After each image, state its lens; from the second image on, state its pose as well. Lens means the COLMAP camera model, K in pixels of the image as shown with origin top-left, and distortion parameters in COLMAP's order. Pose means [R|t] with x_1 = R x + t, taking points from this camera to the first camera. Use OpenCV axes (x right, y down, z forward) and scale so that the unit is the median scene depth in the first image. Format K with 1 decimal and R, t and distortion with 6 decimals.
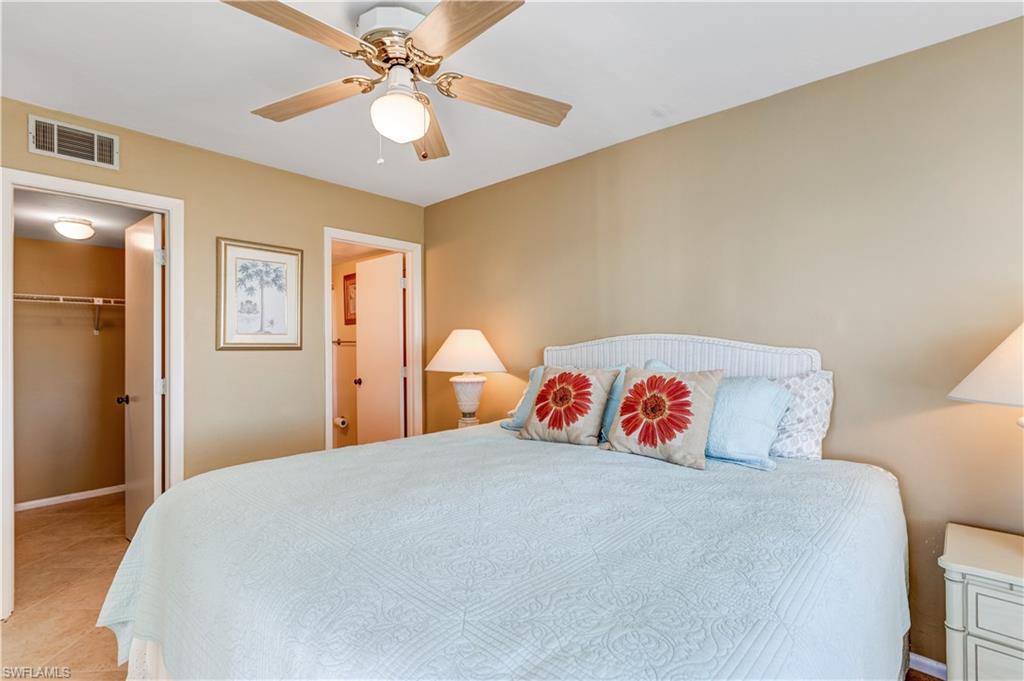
lens RADIAL K [[466.4, 0, 516.9], [0, 466.4, 341.5], [0, 0, 1]] dist [-0.000846, 0.000570]
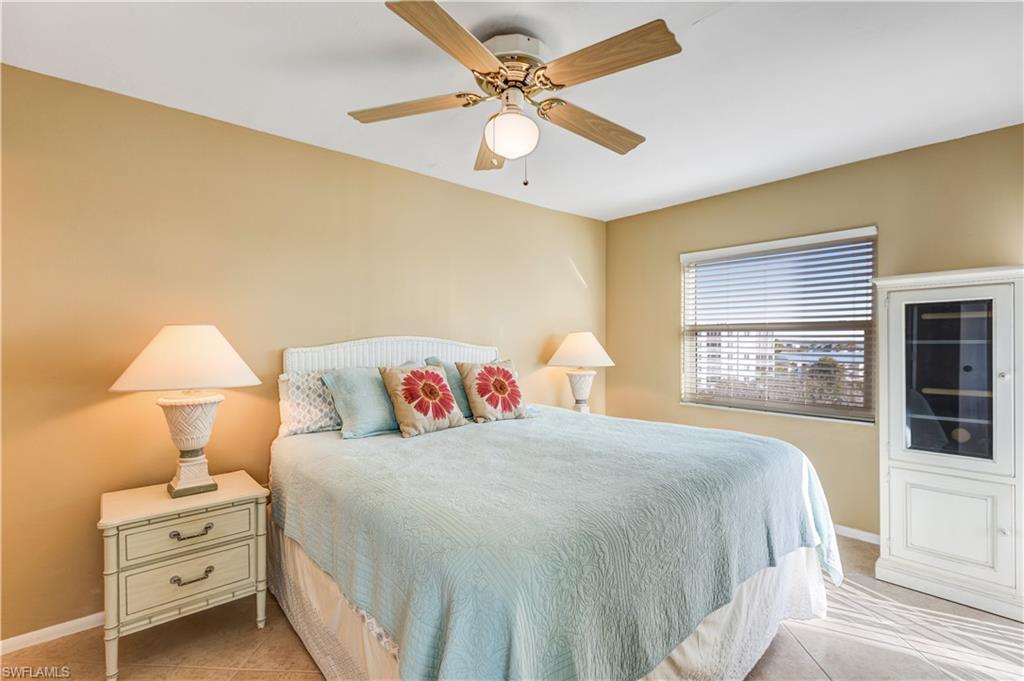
lens RADIAL K [[466.4, 0, 516.9], [0, 466.4, 341.5], [0, 0, 1]] dist [-0.000846, 0.000570]
pose [[0.102783, -0.000157, 0.994704, -1.046089], [-0.006748, 0.999977, 0.000855, -0.005585], [-0.994681, -0.006800, 0.102779, 0.696169]]
